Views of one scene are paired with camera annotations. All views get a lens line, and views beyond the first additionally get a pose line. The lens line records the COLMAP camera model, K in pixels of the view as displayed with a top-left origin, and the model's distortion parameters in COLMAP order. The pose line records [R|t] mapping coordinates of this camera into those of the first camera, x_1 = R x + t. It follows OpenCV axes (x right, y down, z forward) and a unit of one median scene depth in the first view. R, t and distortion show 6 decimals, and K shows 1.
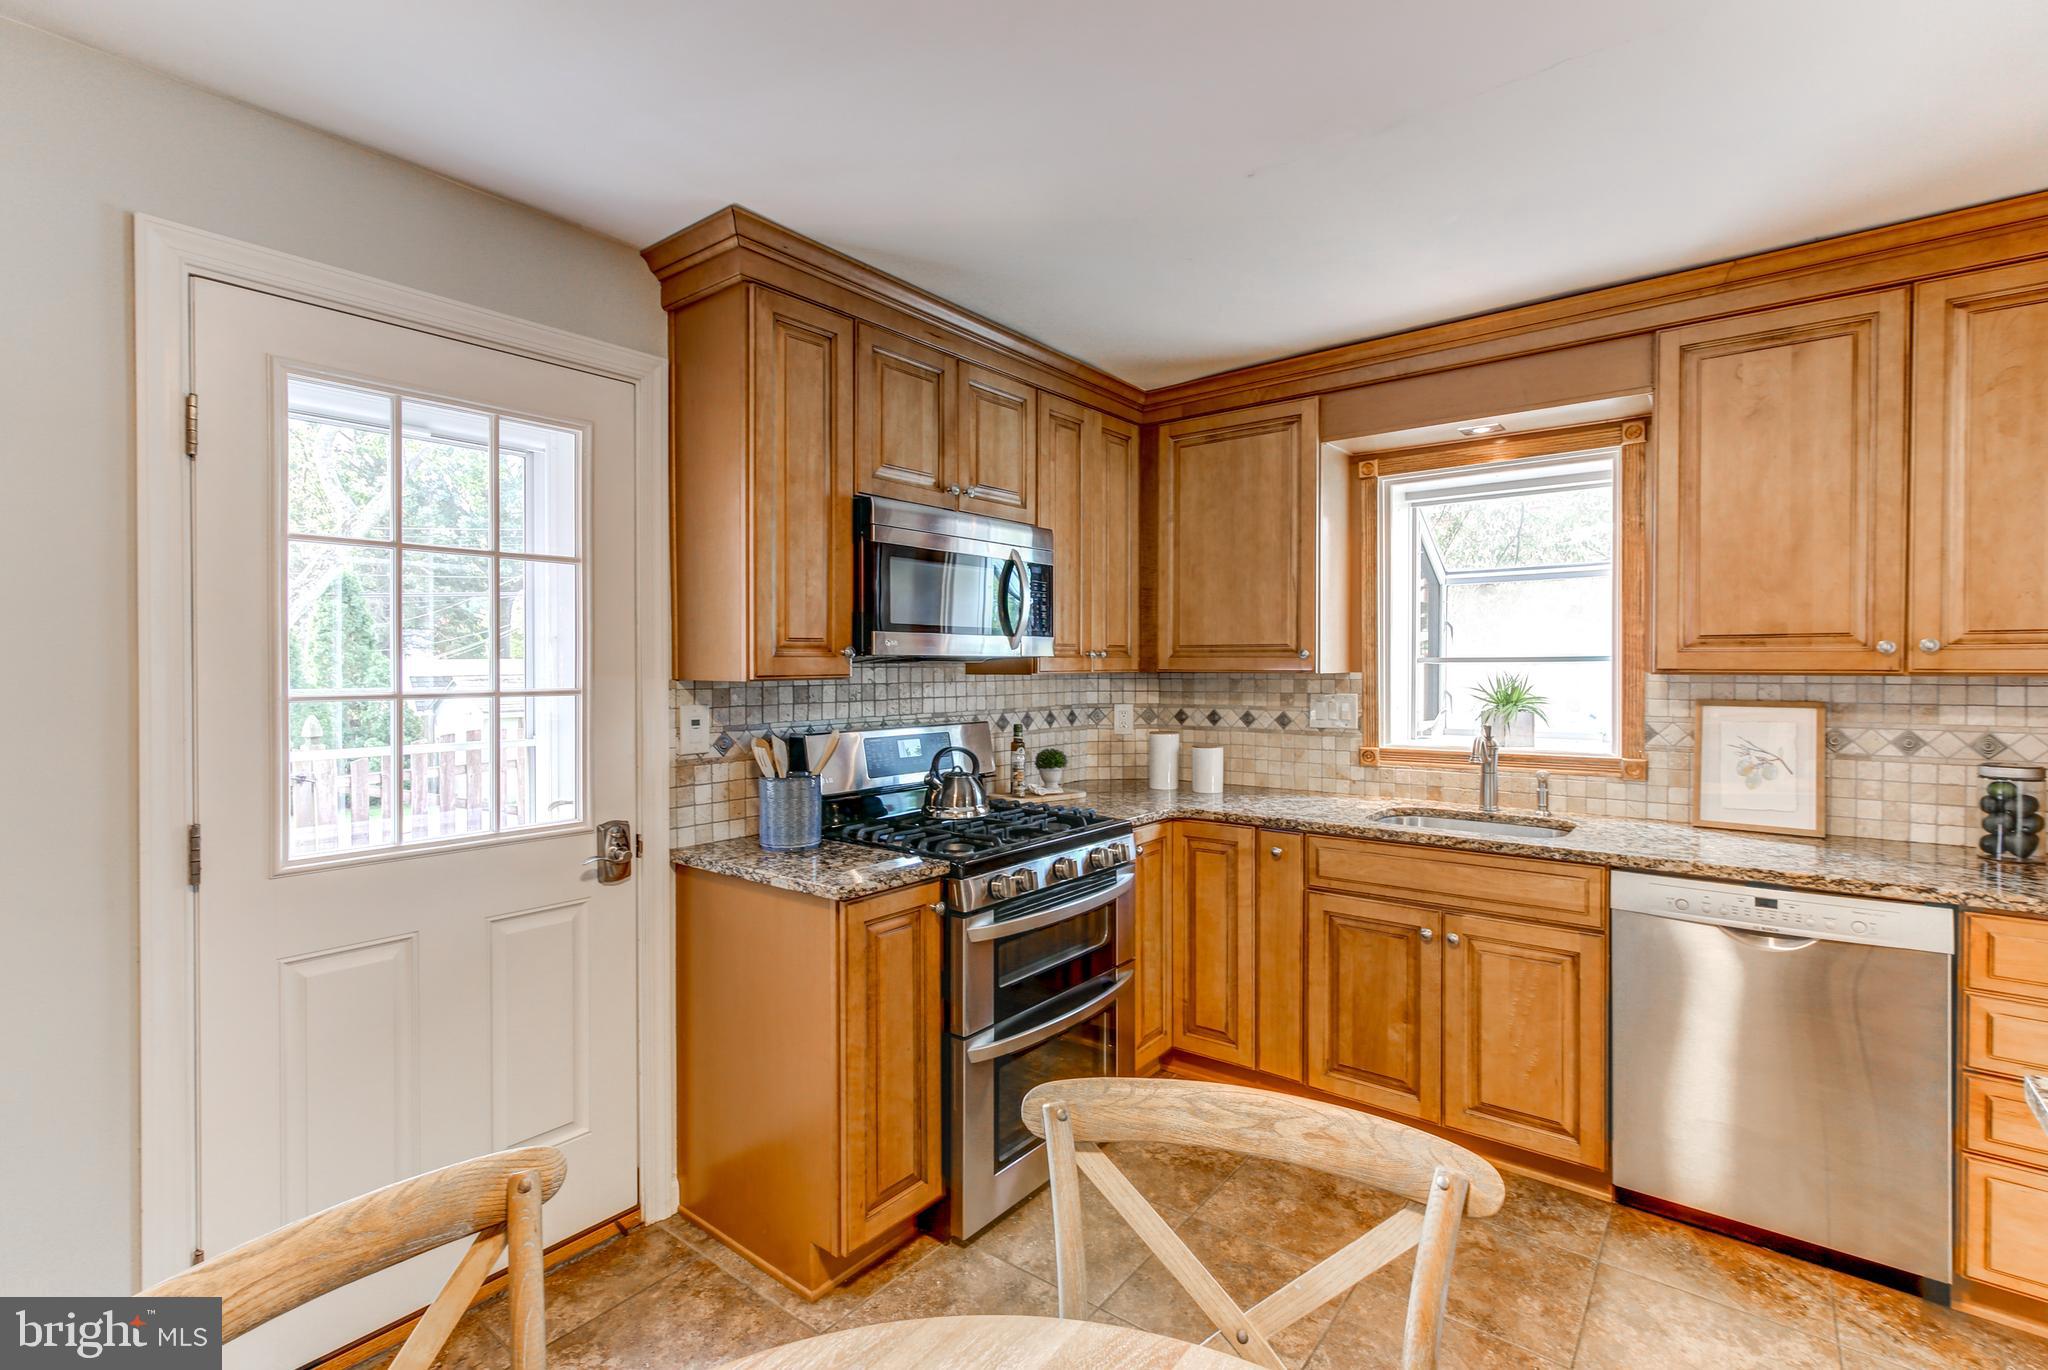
lens RADIAL K [[940.5, 0, 985.8], [0, 940.5, 681.8], [0, 0, 1]] dist [0.001409, 0.000010]
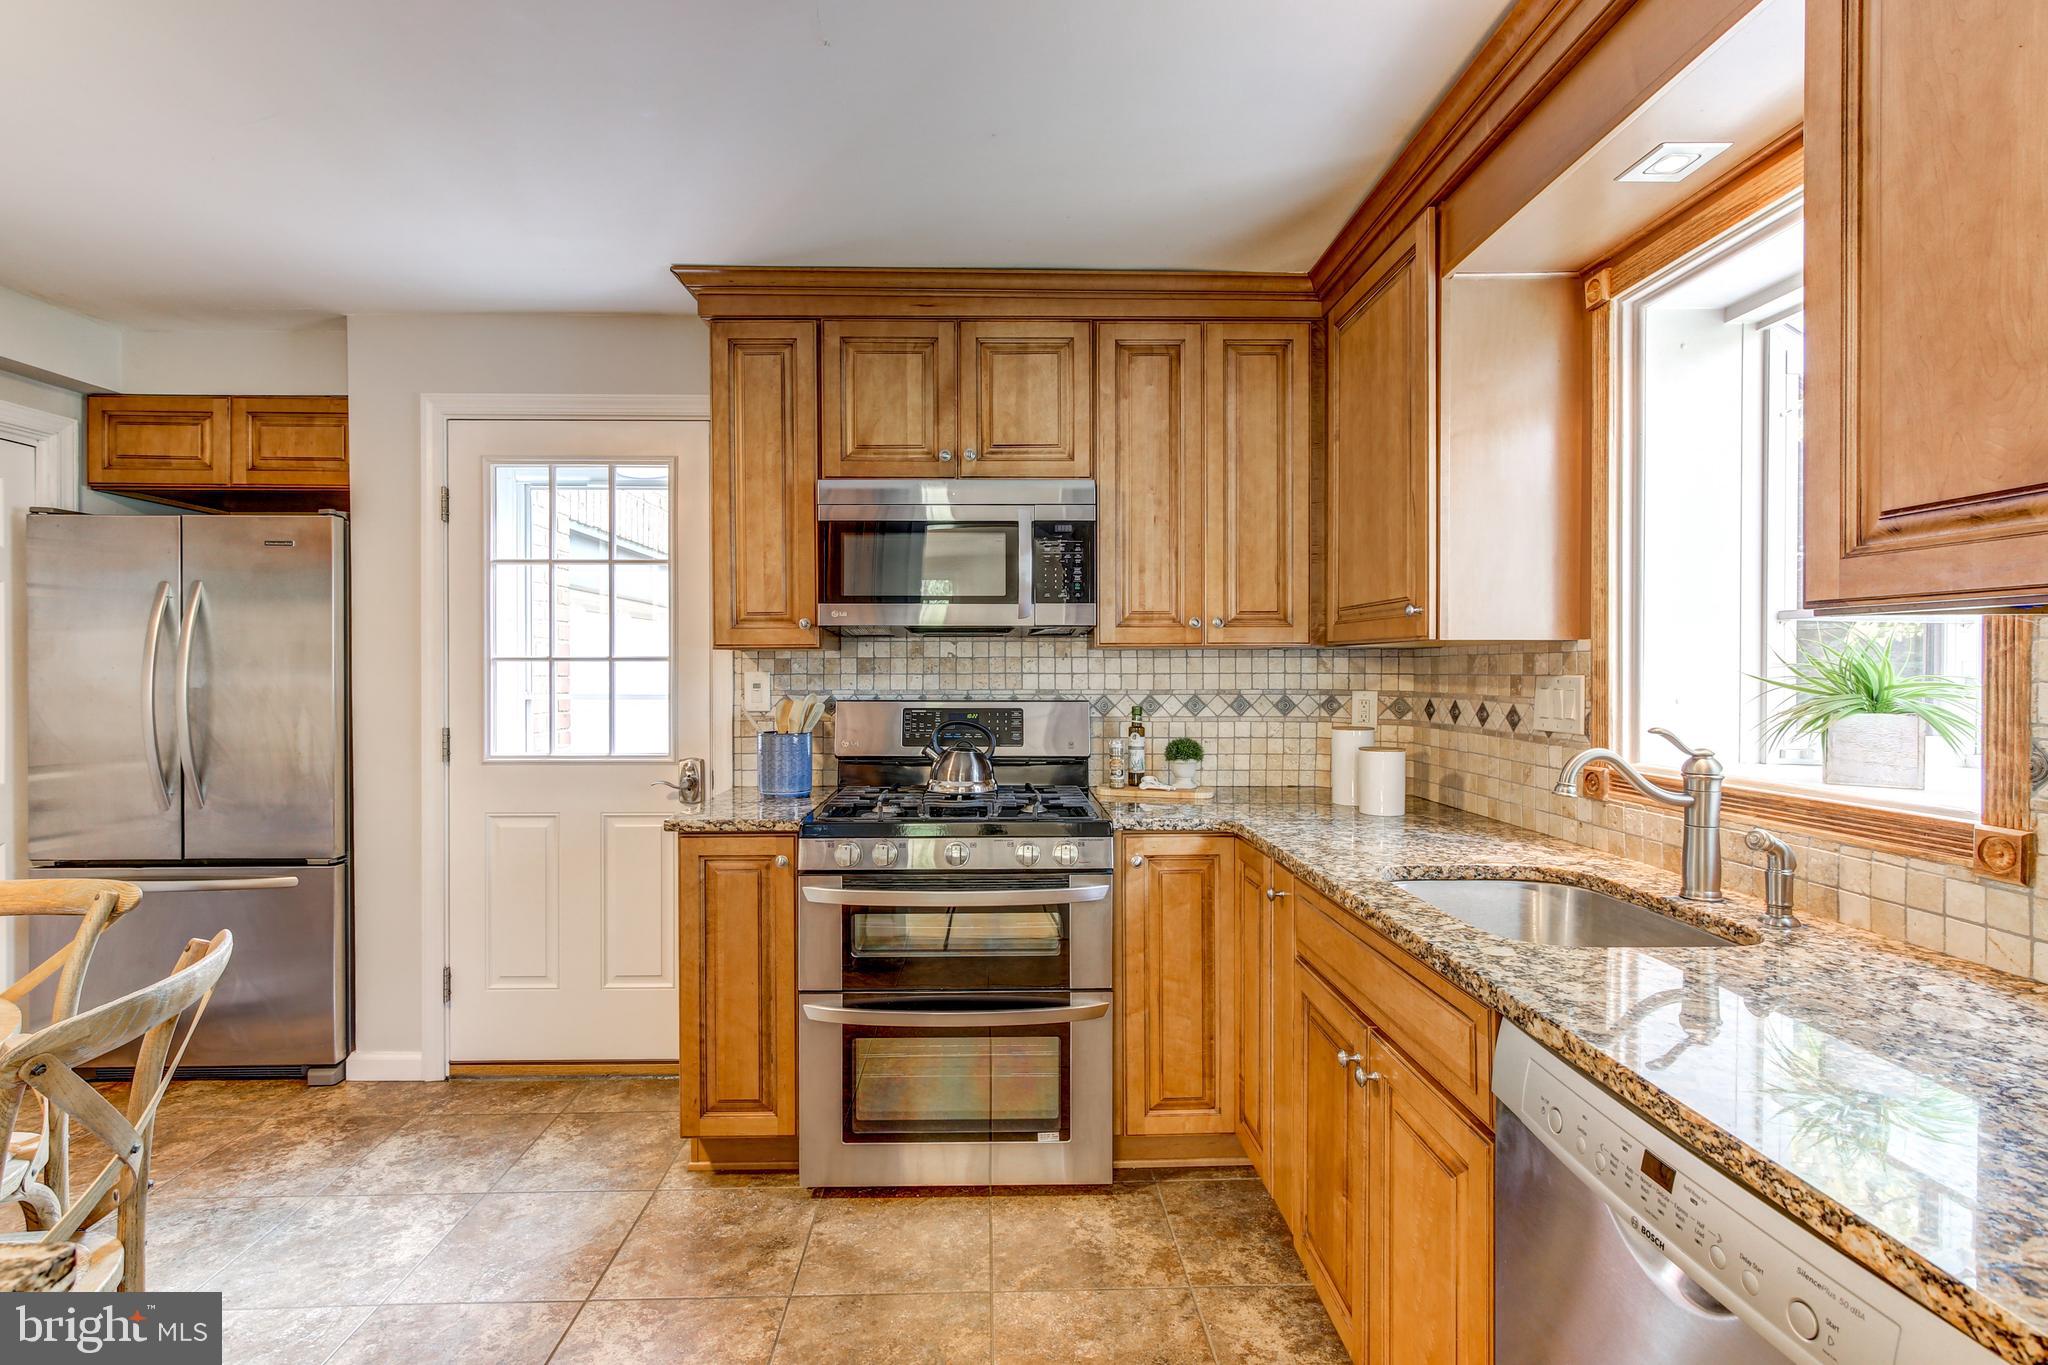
lens RADIAL K [[935.1, 0, 999.2], [0, 935.1, 675.5], [0, 0, 1]] dist [0.001055, 0.000373]
pose [[0.644006, 0.009253, -0.764965, 0.715735], [-0.016149, 0.999868, -0.001501, 0.023237], [0.764850, 0.013320, 0.644071, 0.399344]]
